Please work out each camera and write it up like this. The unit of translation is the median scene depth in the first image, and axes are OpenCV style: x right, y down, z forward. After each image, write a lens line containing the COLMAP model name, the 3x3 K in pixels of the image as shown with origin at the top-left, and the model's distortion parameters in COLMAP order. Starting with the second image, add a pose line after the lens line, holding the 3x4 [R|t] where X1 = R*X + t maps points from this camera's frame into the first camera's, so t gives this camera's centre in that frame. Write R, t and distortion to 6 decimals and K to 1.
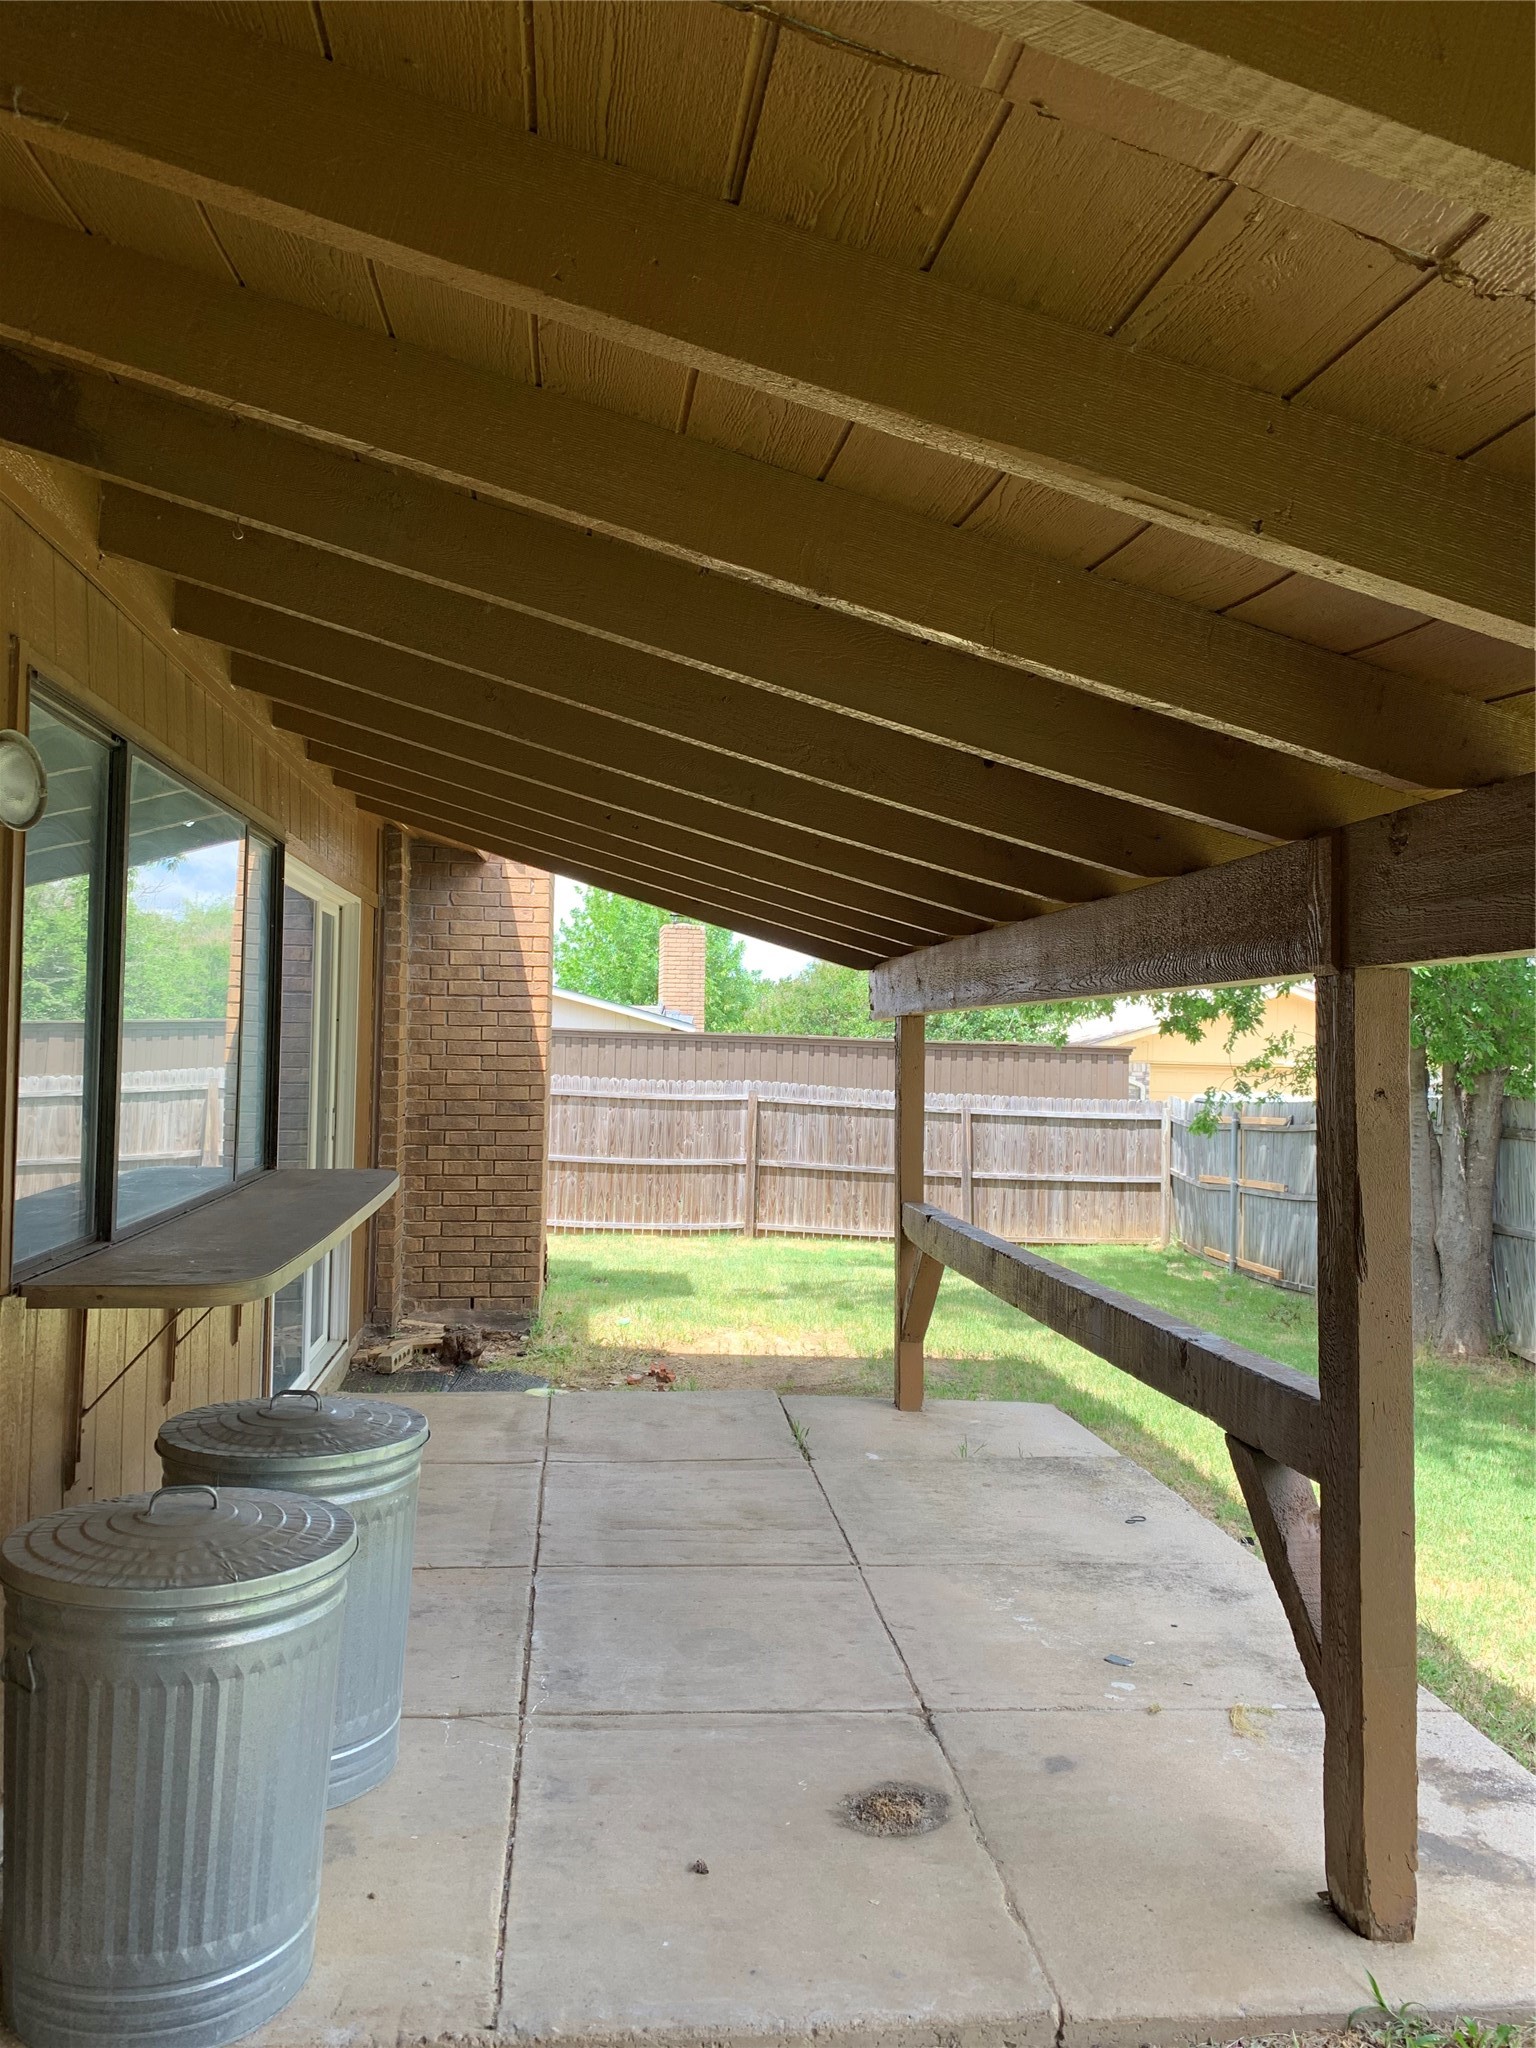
lens RADIAL K [[1552.0, 0, 801.2], [0, 1552.0, 968.2], [0, 0, 1]] dist [0.045172, -0.030295]
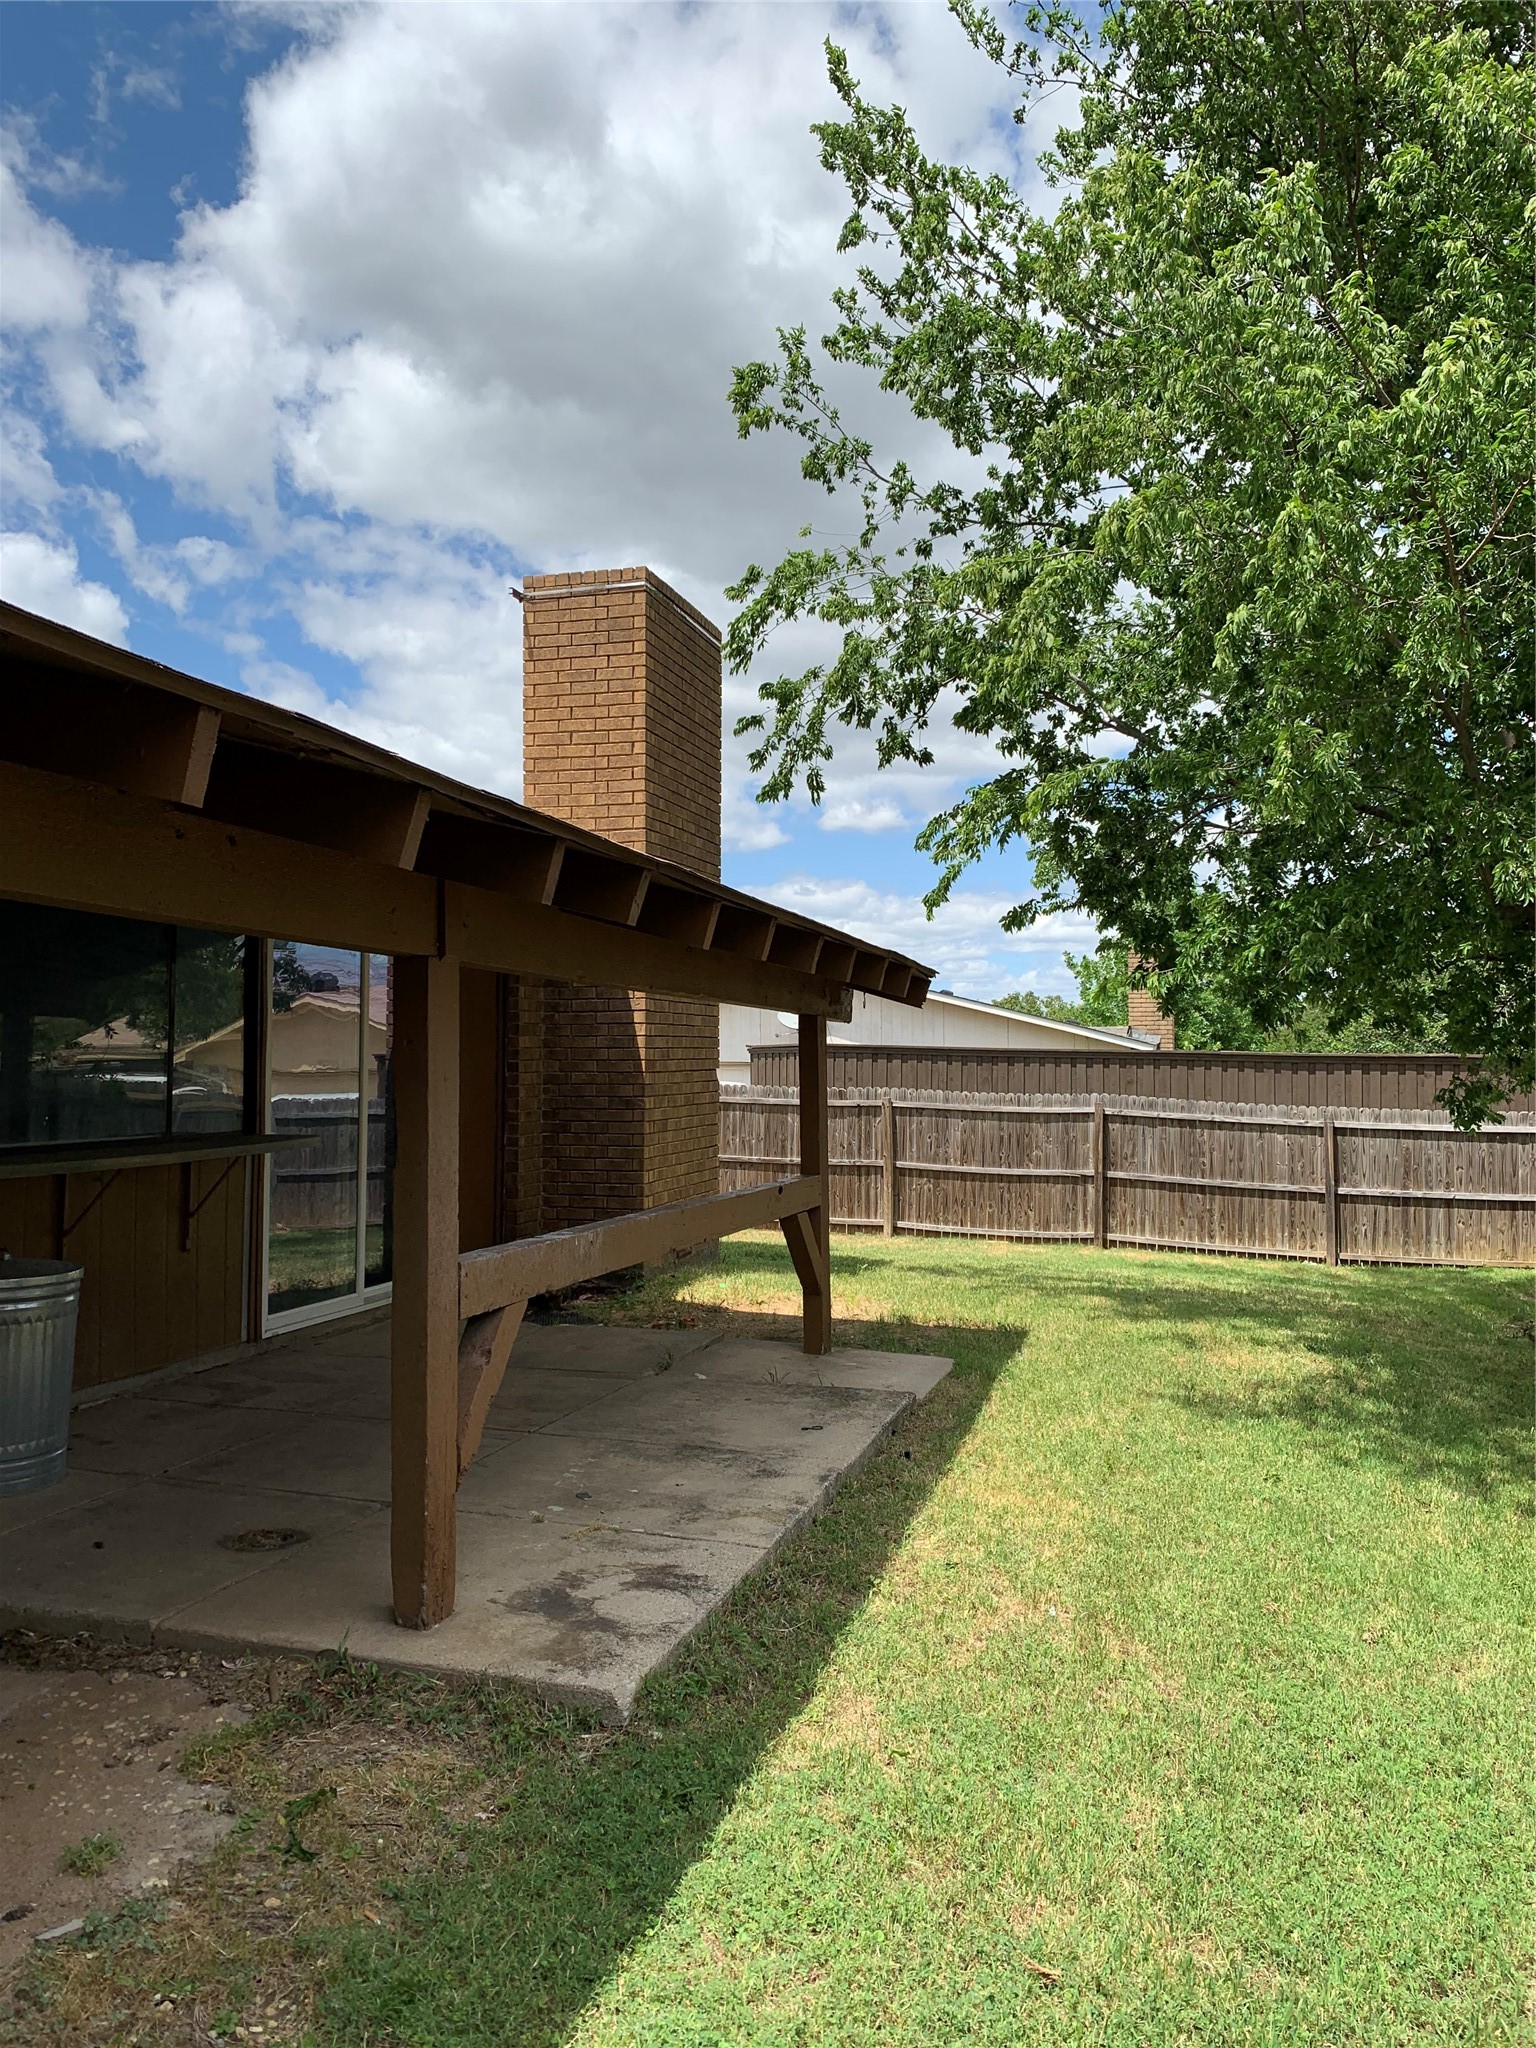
lens RADIAL K [[1552.0, 0, 750.6], [0, 1552.0, 1030.0], [0, 0, 1]] dist [0.045172, -0.030295]
pose [[0.914403, -0.023874, -0.404101, 0.172642], [0.032623, 0.999358, 0.014777, 0.008143], [0.403489, -0.026695, 0.914595, -0.023393]]
